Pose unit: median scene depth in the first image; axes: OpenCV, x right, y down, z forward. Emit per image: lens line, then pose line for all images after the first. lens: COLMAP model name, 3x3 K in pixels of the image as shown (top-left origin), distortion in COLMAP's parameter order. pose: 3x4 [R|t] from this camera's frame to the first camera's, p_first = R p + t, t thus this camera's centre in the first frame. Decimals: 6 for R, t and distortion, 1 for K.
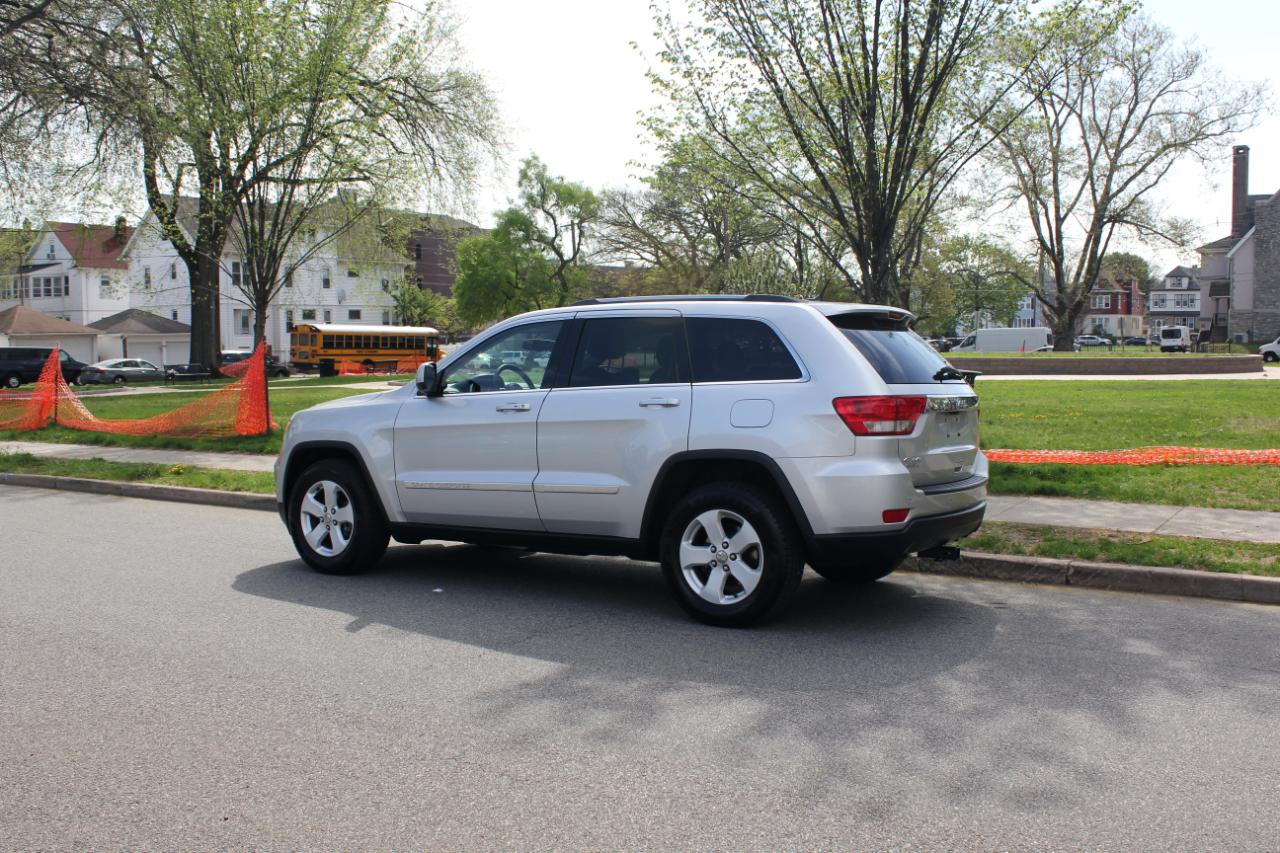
lens RADIAL K [[1227.9, 0, 643.6], [0, 1227.9, 445.1], [0, 0, 1]] dist [-0.094996, 0.000000]
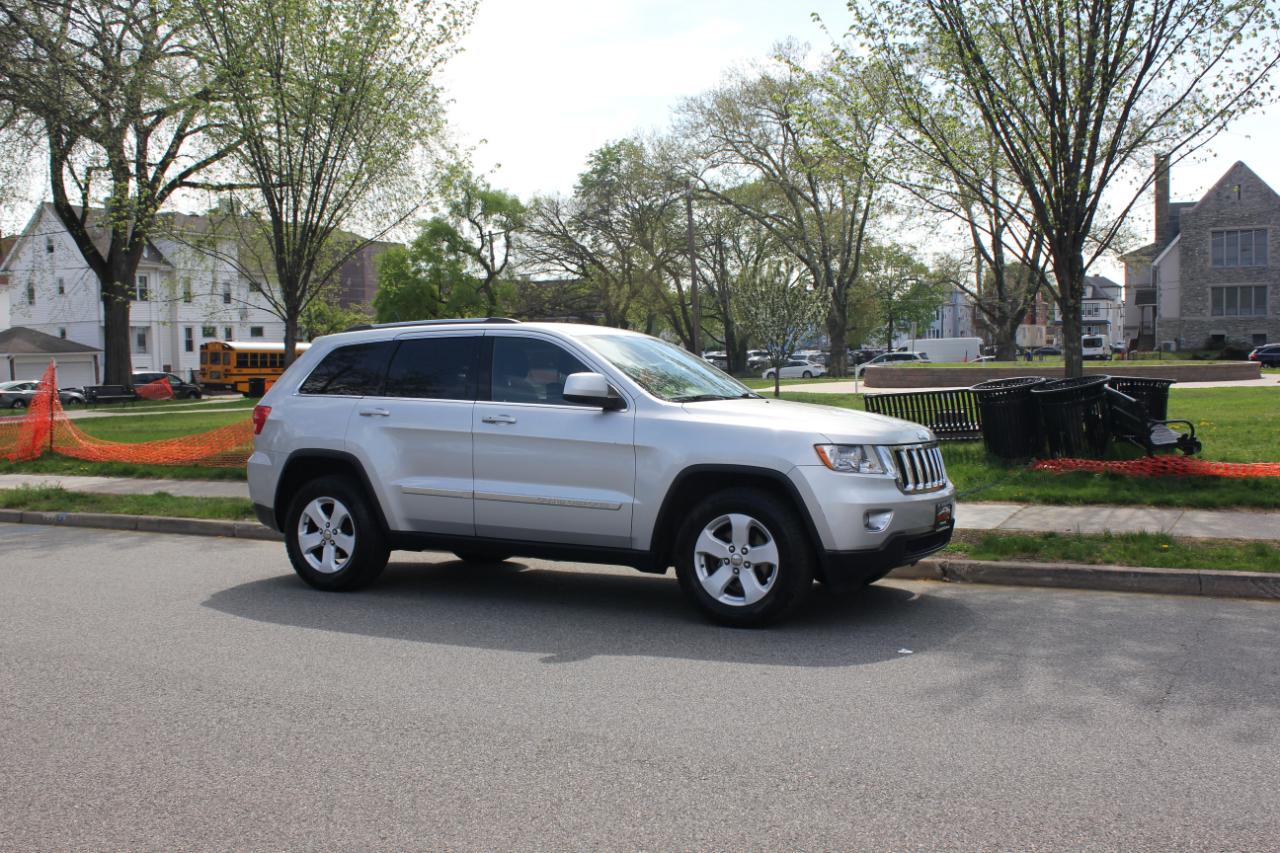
lens RADIAL K [[1264.6, 0, 655.1], [0, 1264.6, 458.7], [0, 0, 1]] dist [-0.068276, 0.000000]
pose [[0.995322, -0.017829, 0.094955, -0.135078], [0.018234, 0.999828, -0.003395, -0.002138], [-0.094878, 0.005110, 0.995476, 0.054094]]
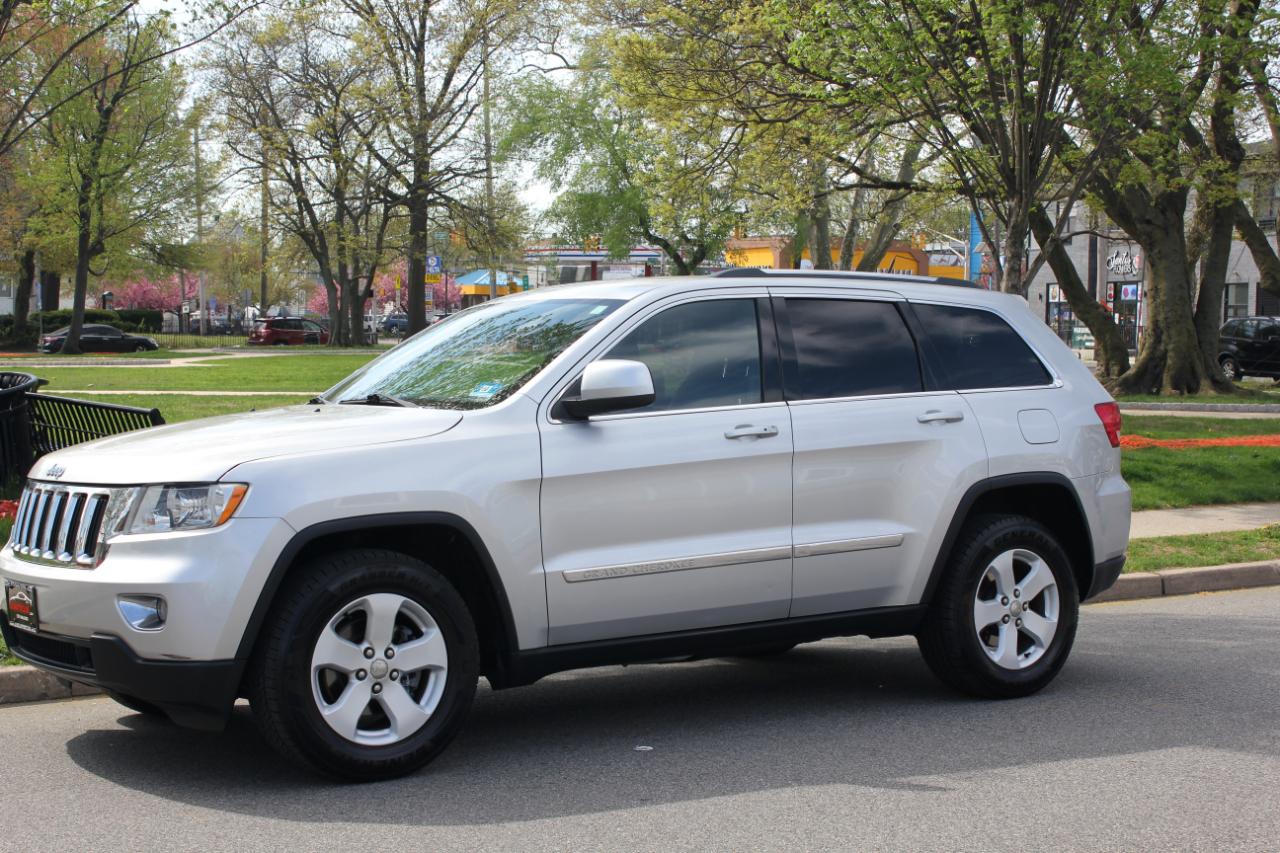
lens RADIAL K [[1937.0, 0, 645.4], [0, 1937.0, 440.5], [0, 0, 1]] dist [0.028529, 0.000000]
pose [[0.385656, -0.031903, 0.922091, -0.325640], [0.059975, 0.998155, 0.009450, -0.011952], [-0.920691, 0.051658, 0.386858, 0.201455]]
